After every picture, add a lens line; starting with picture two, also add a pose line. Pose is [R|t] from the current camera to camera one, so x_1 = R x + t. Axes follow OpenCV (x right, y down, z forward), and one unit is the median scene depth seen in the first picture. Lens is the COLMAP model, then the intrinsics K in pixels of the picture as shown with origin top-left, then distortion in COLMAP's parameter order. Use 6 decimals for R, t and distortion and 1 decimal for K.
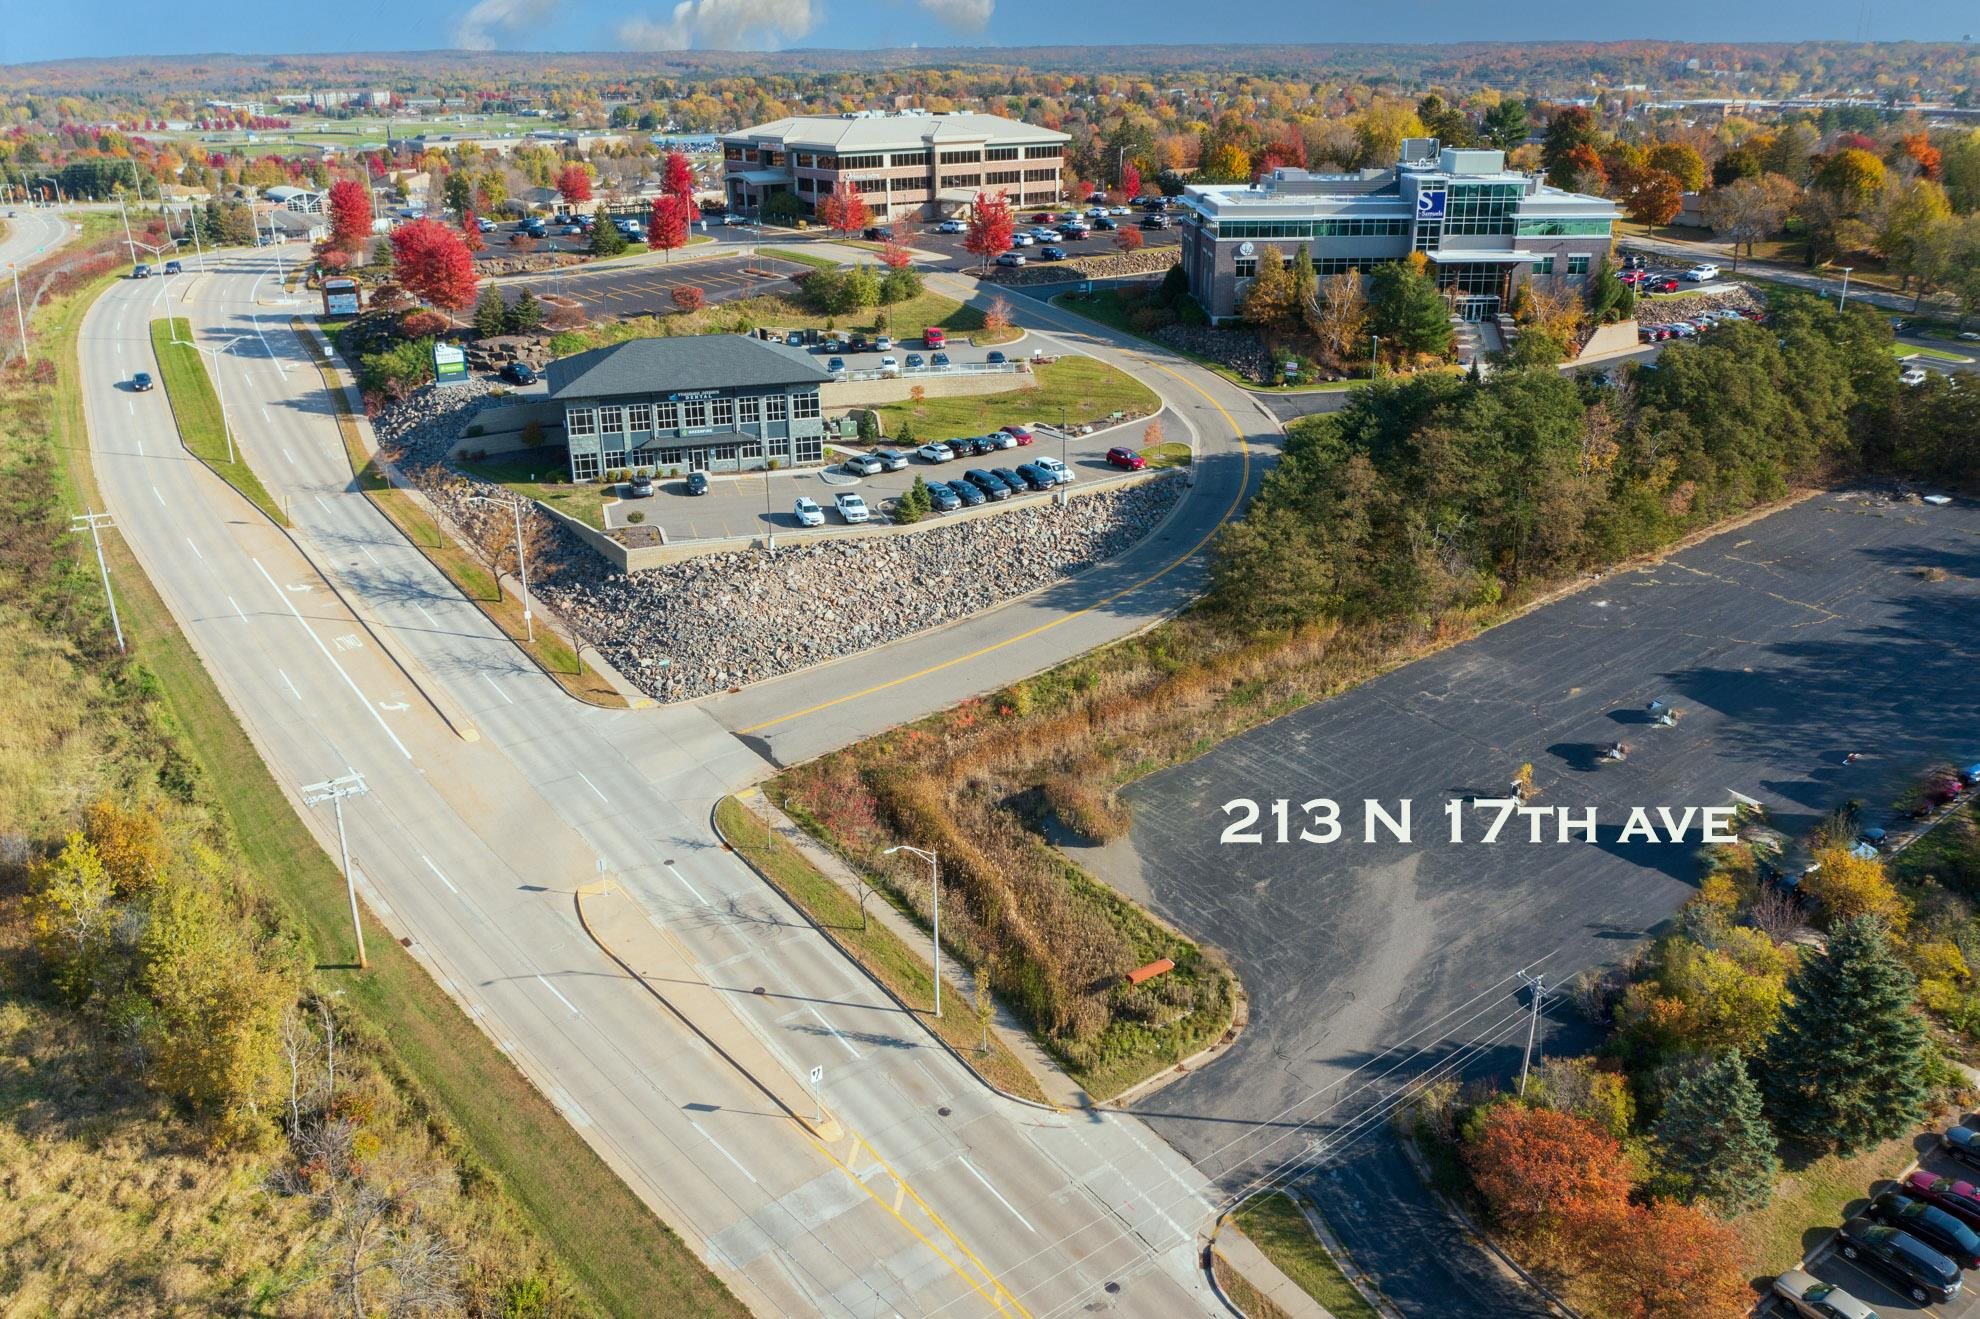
lens RADIAL K [[1563.4, 0, 998.4], [0, 1563.4, 654.4], [0, 0, 1]] dist [-0.018231, 0.004570]
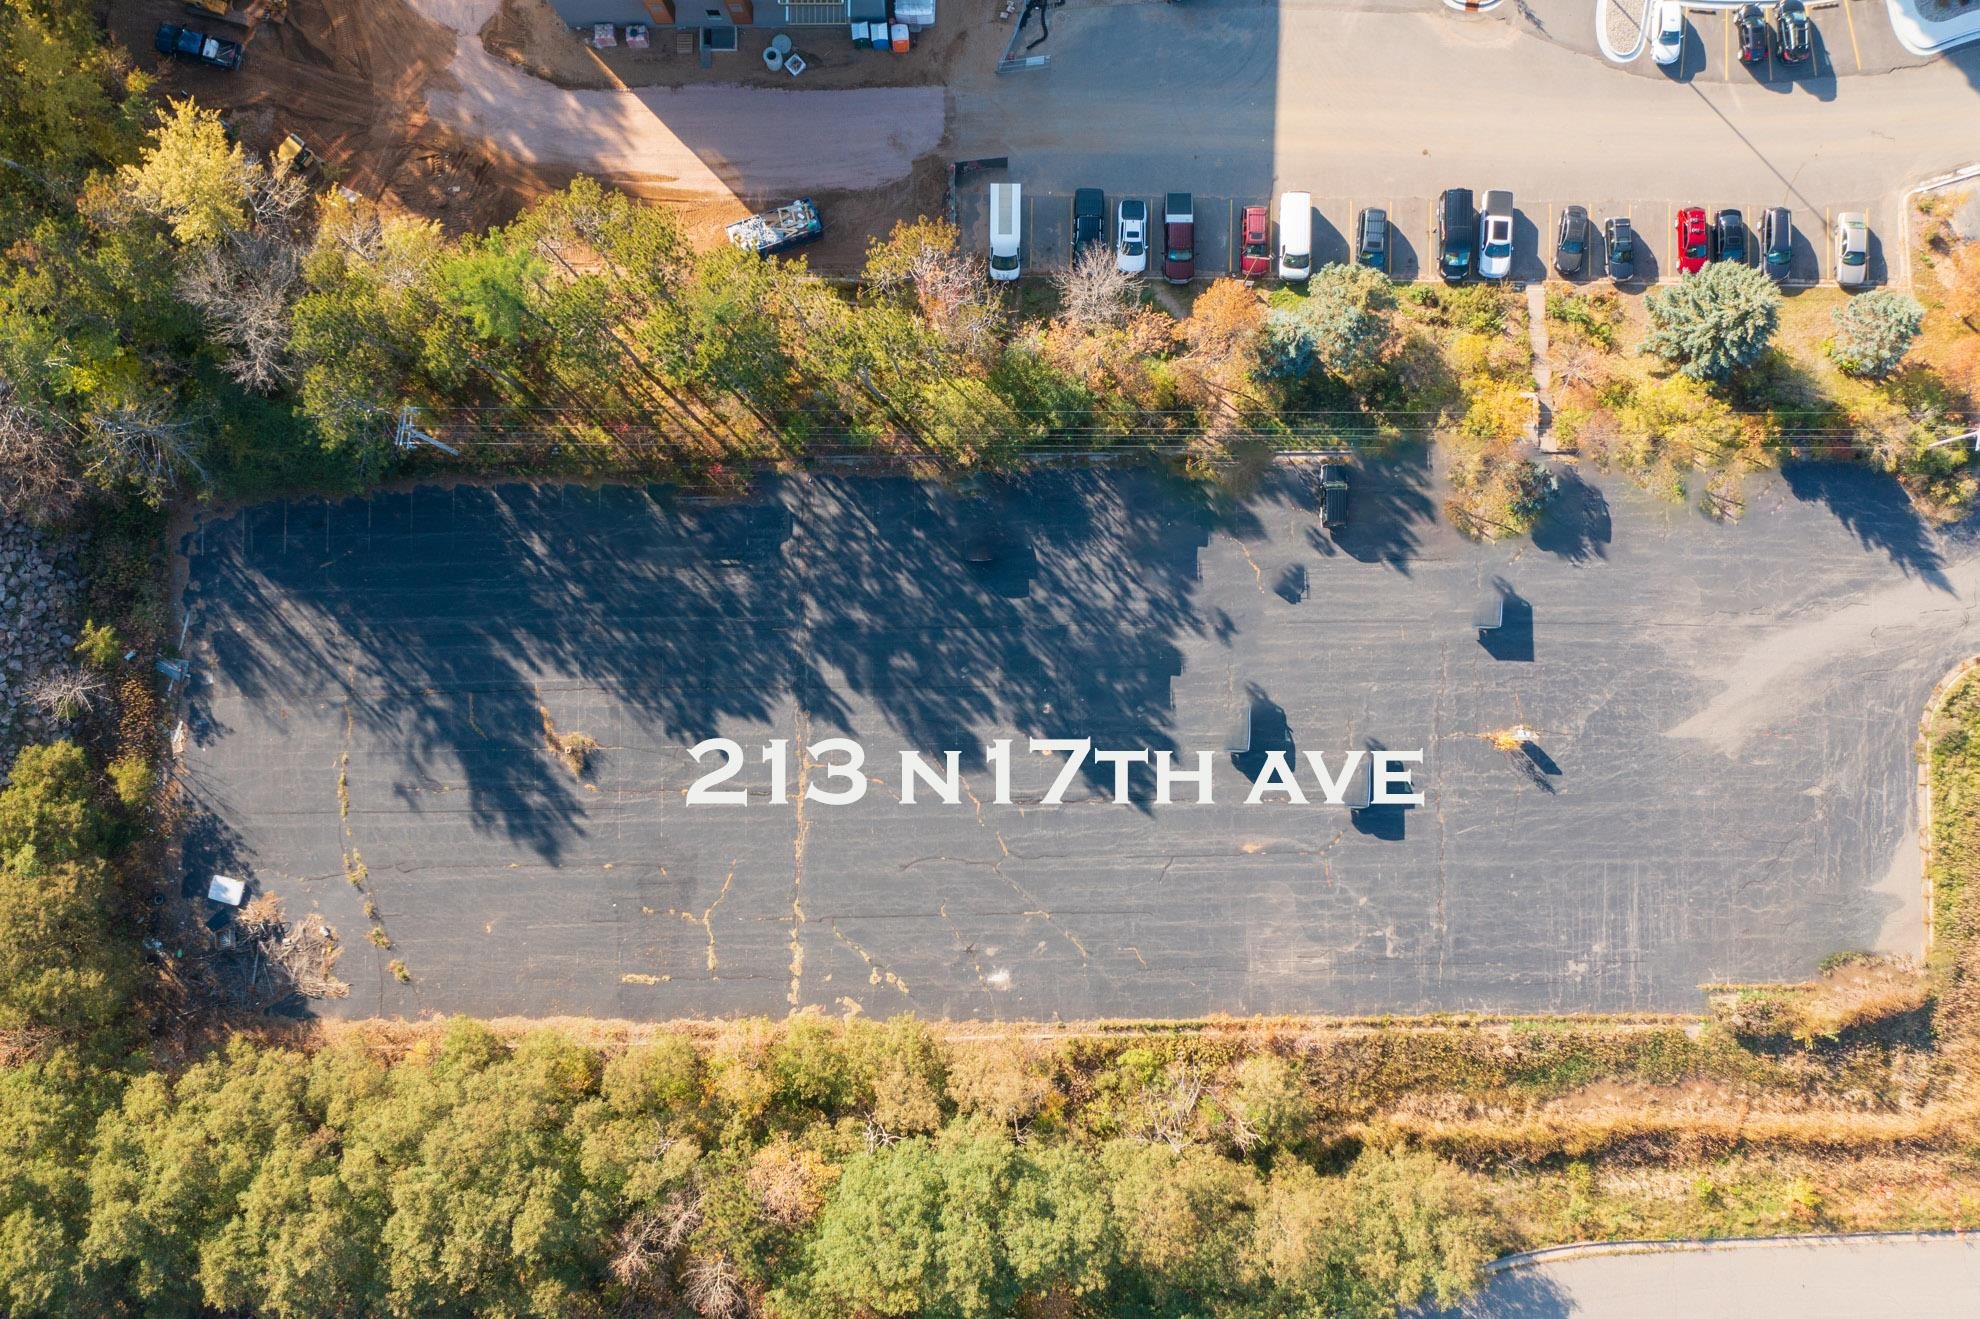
lens RADIAL K [[1642.9, 0, 990.0], [0, 1642.9, 659.5], [0, 0, 1]] dist [-0.017129, 0.001958]
pose [[-0.790863, -0.611830, 0.014161, 0.455540], [0.240517, -0.289454, 0.926482, -0.705292], [-0.562750, 0.736125, 0.376073, 0.558496]]
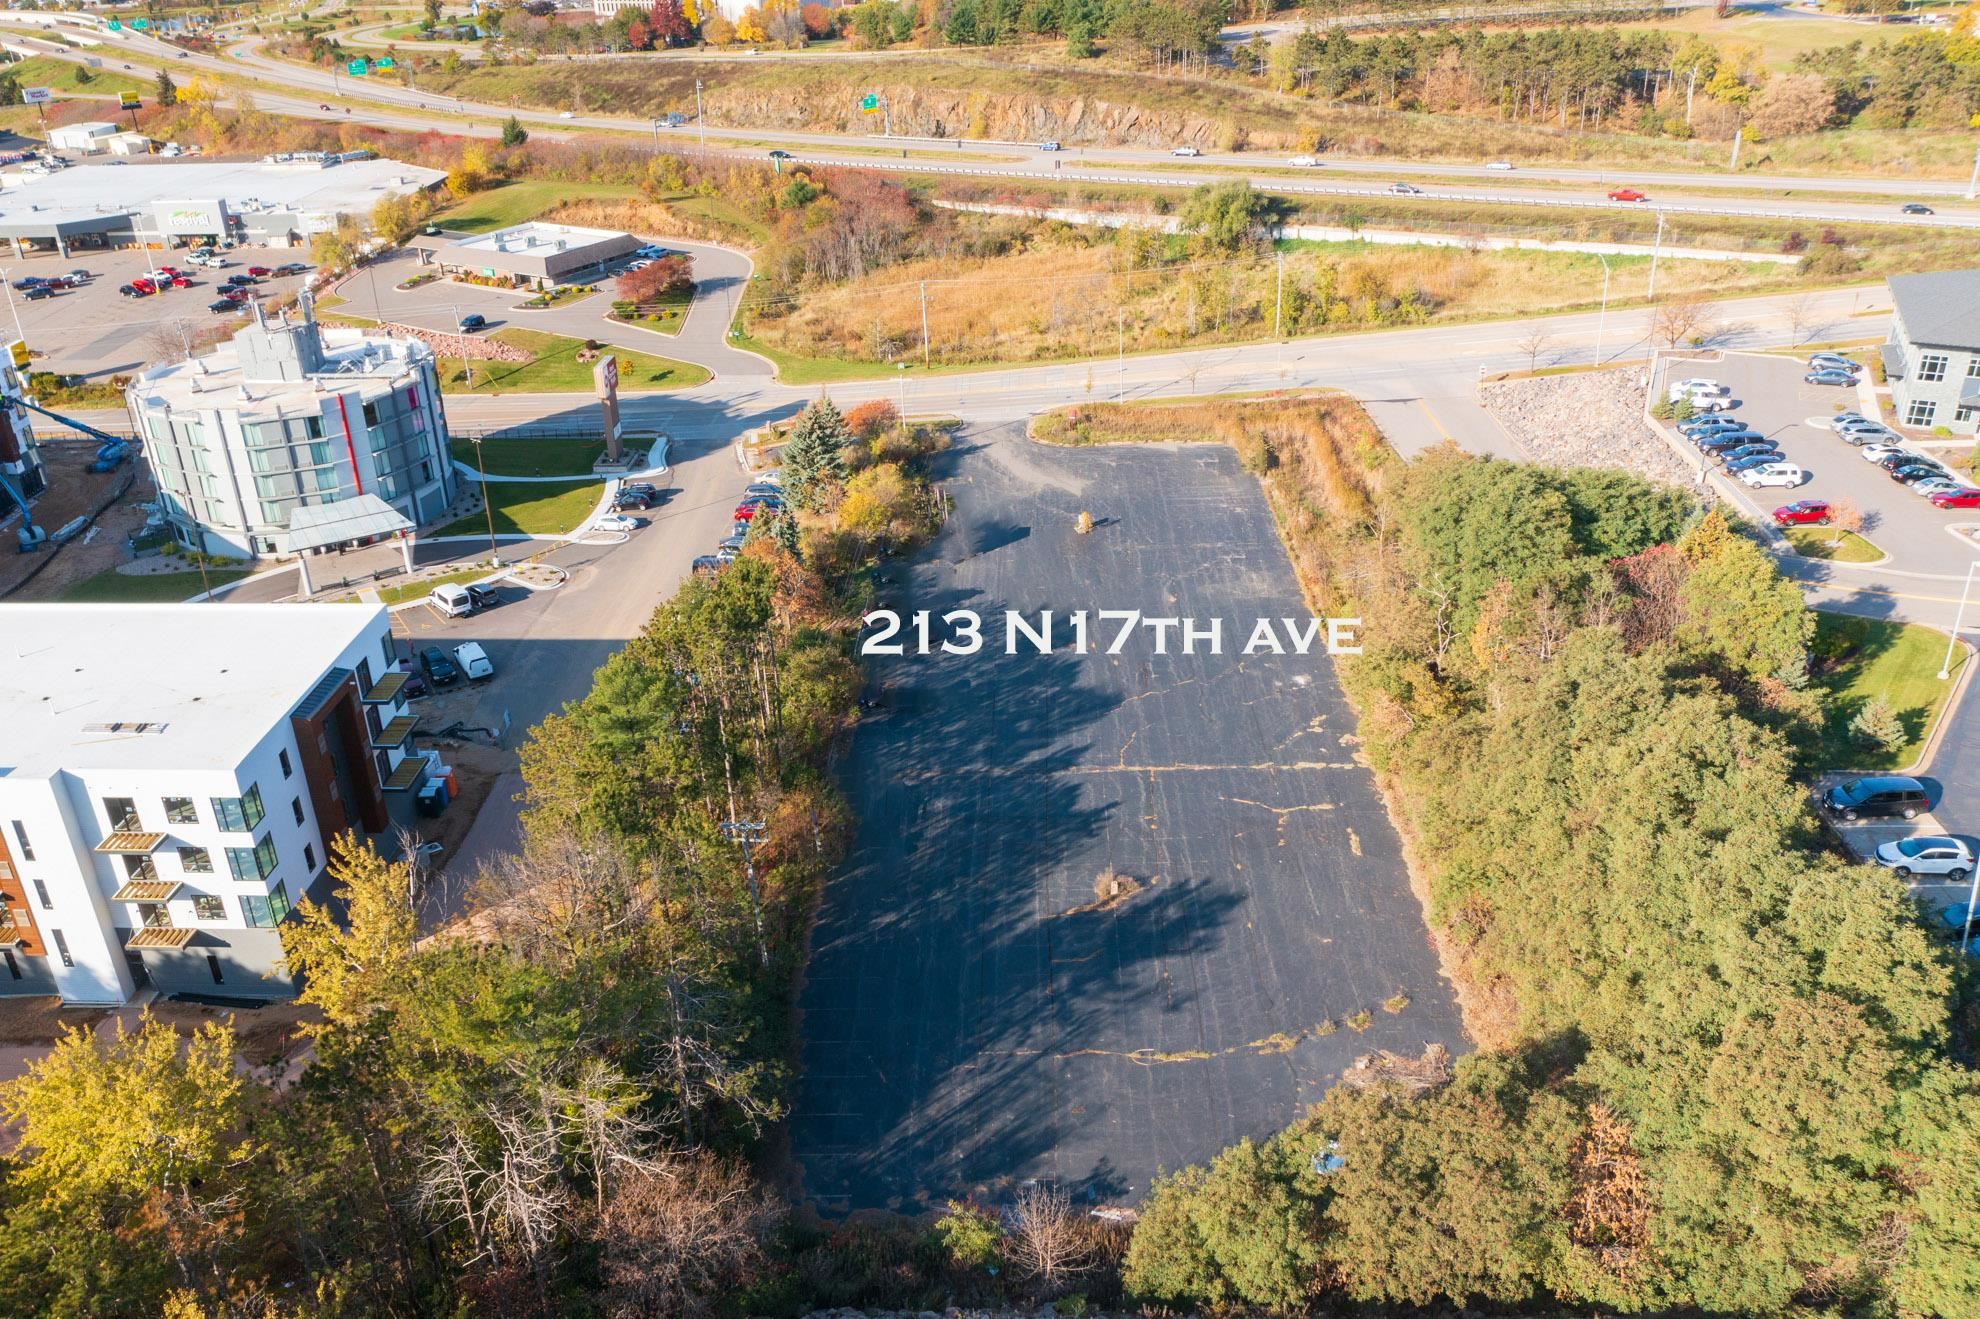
lens RADIAL K [[1561.4, 0, 998.5], [0, 1561.4, 657.6], [0, 0, 1]] dist [-0.019314, 0.005351]
pose [[-0.635504, 0.363743, -0.681047, 1.043262], [-0.265127, 0.725632, 0.634953, -0.531427], [0.725150, 0.584079, -0.364704, 1.138530]]
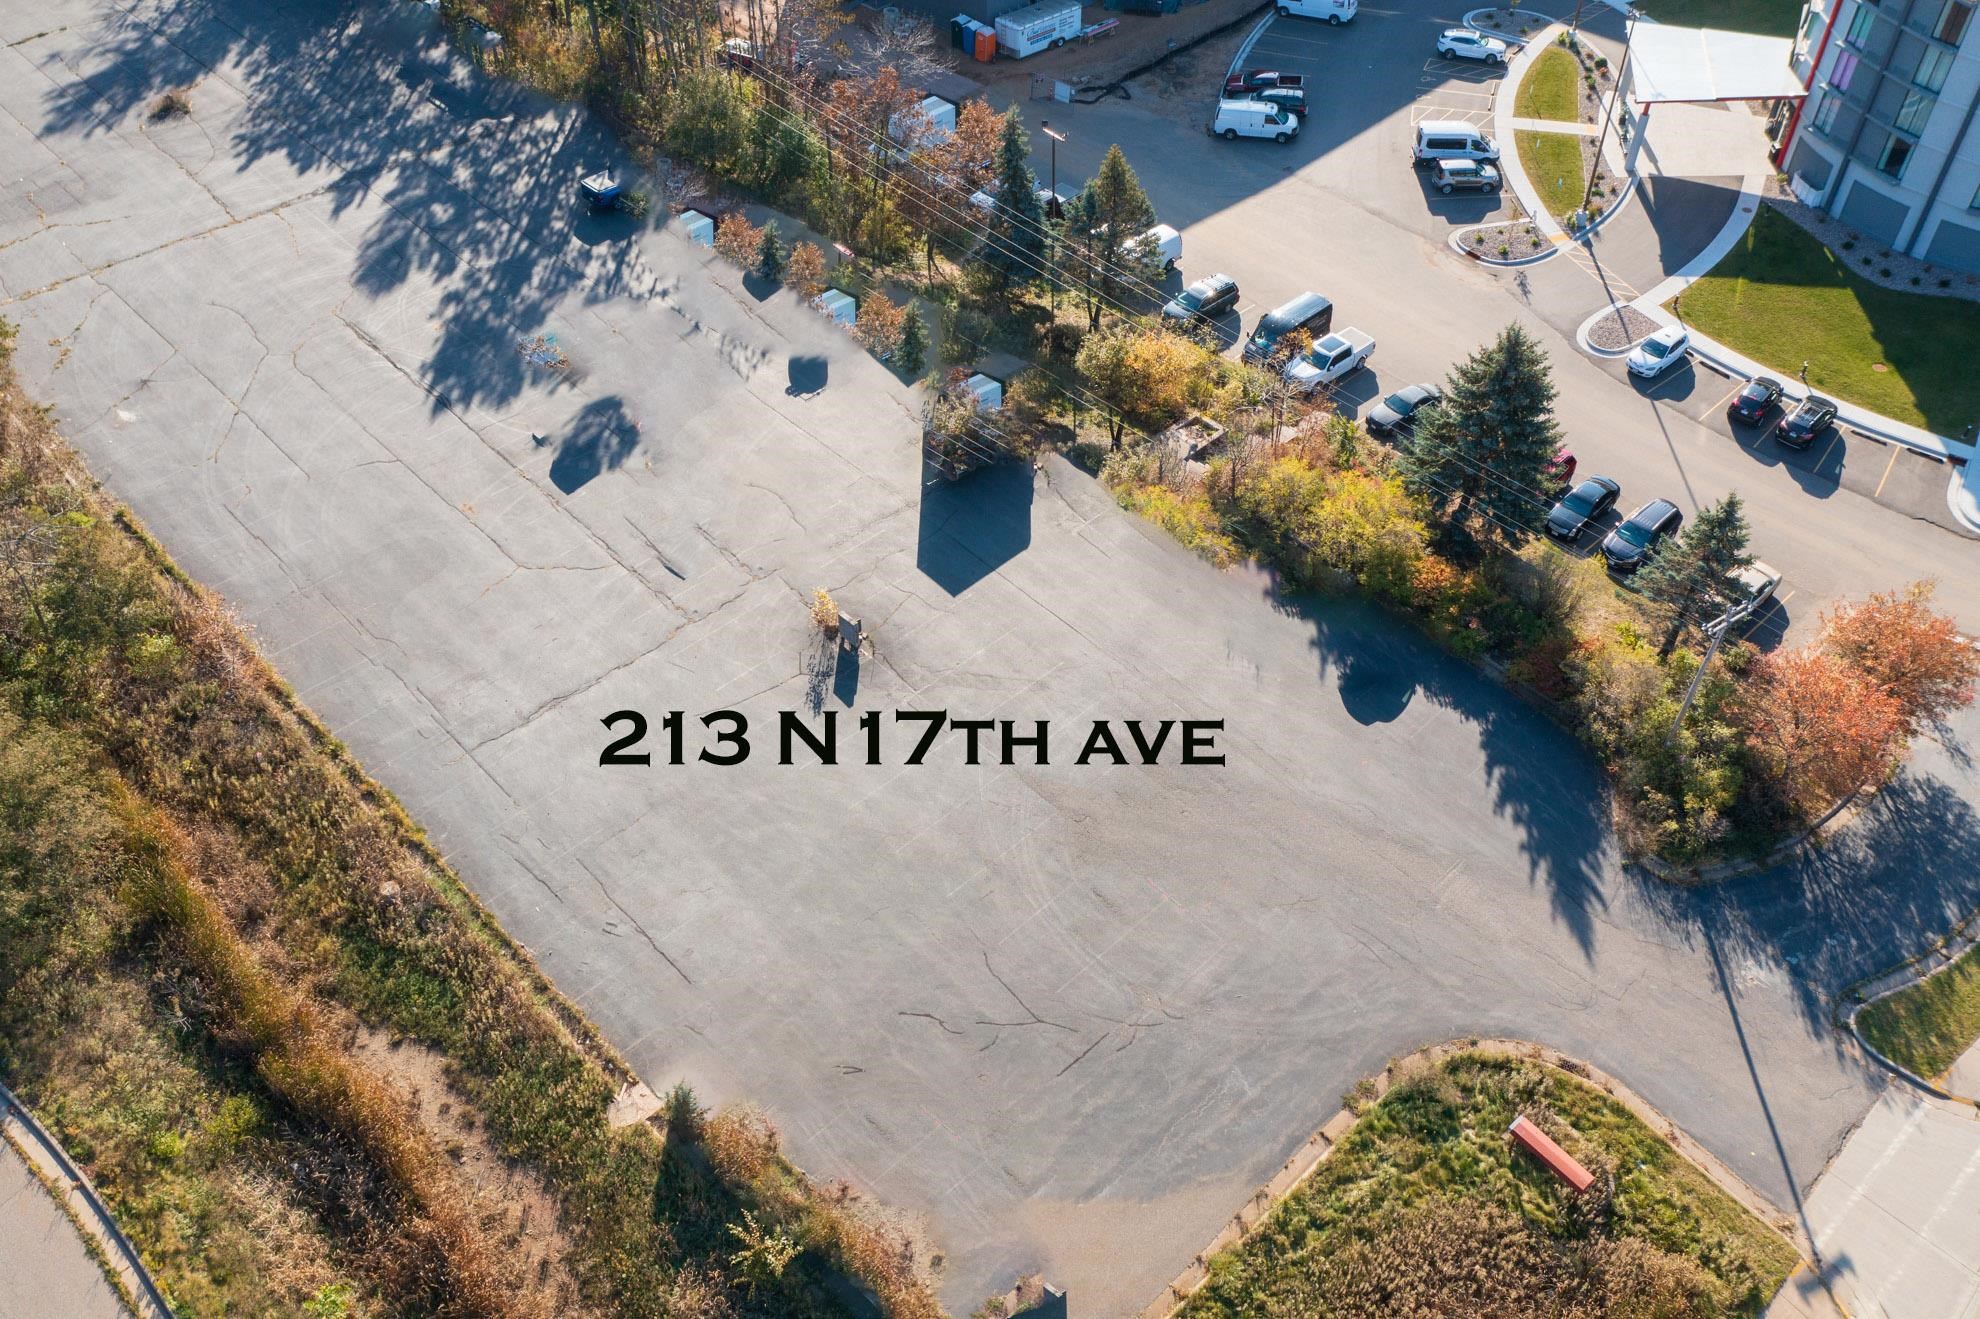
lens RADIAL K [[1561.4, 0, 998.5], [0, 1561.4, 657.6], [0, 0, 1]] dist [-0.019314, 0.005351]
pose [[-0.117385, -0.713614, 0.690634, -0.089272], [0.375362, 0.611969, 0.696131, -0.239136], [-0.919415, 0.340953, 0.196028, 0.606060]]
